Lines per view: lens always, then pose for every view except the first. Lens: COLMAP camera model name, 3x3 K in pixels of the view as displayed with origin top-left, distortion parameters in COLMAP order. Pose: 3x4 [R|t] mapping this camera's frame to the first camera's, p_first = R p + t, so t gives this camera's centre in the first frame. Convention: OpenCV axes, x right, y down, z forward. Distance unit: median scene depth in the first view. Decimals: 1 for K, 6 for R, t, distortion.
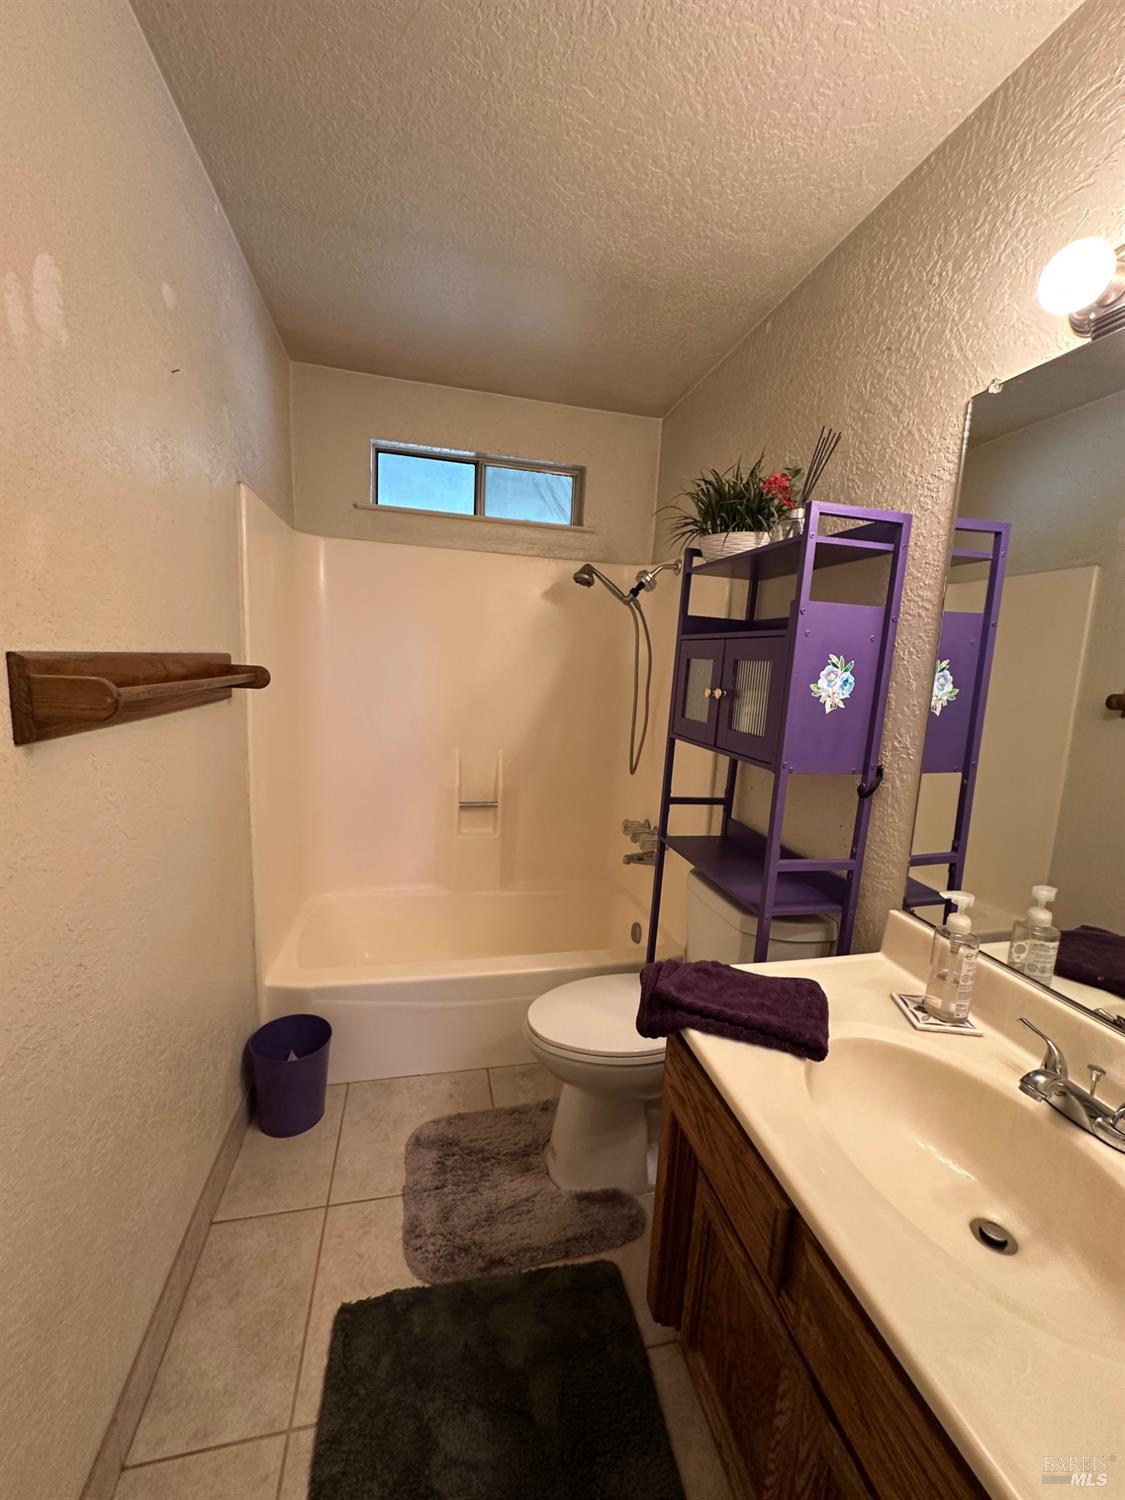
lens RADIAL K [[599.4, 0, 563.0], [0, 599.4, 750.0], [0, 0, 1]] dist [-0.004168, 0.001472]
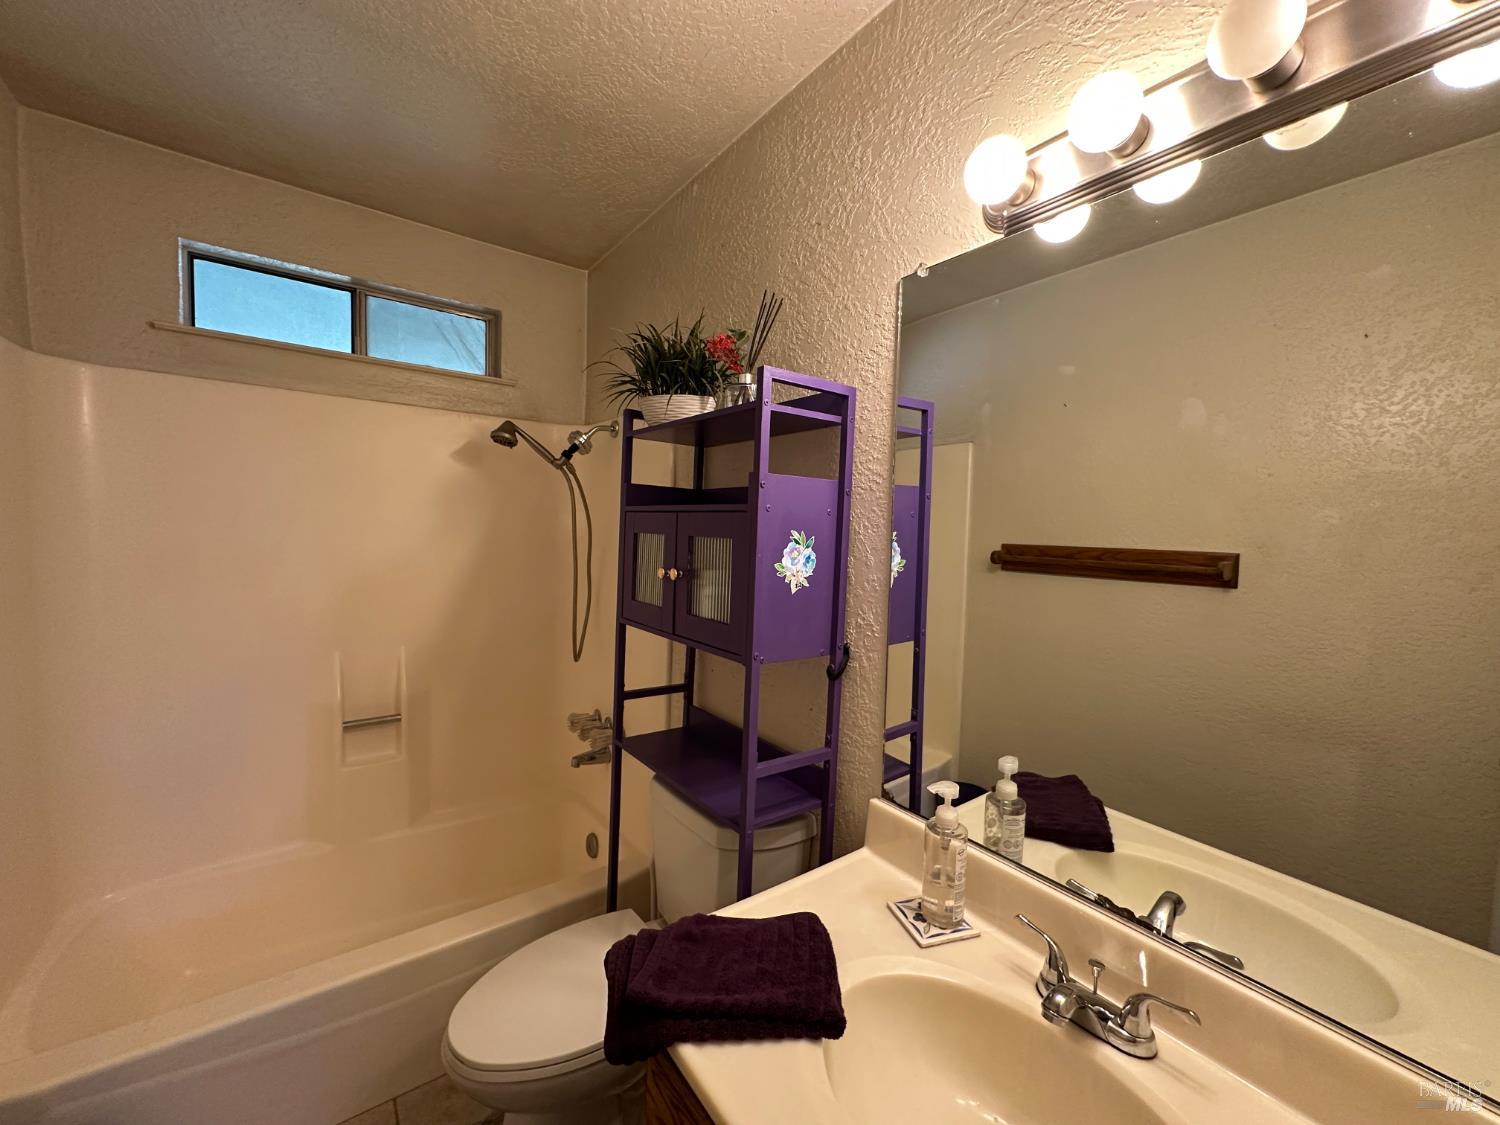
lens RADIAL K [[599.4, 0, 751.0], [0, 599.4, 563.1], [0, 0, 1]] dist [-0.004168, 0.001472]
pose [[0.917578, -0.046110, 0.394873, 0.020677], [0.075632, 0.995358, -0.059520, -0.055343], [-0.390295, 0.084479, 0.916806, 0.171495]]
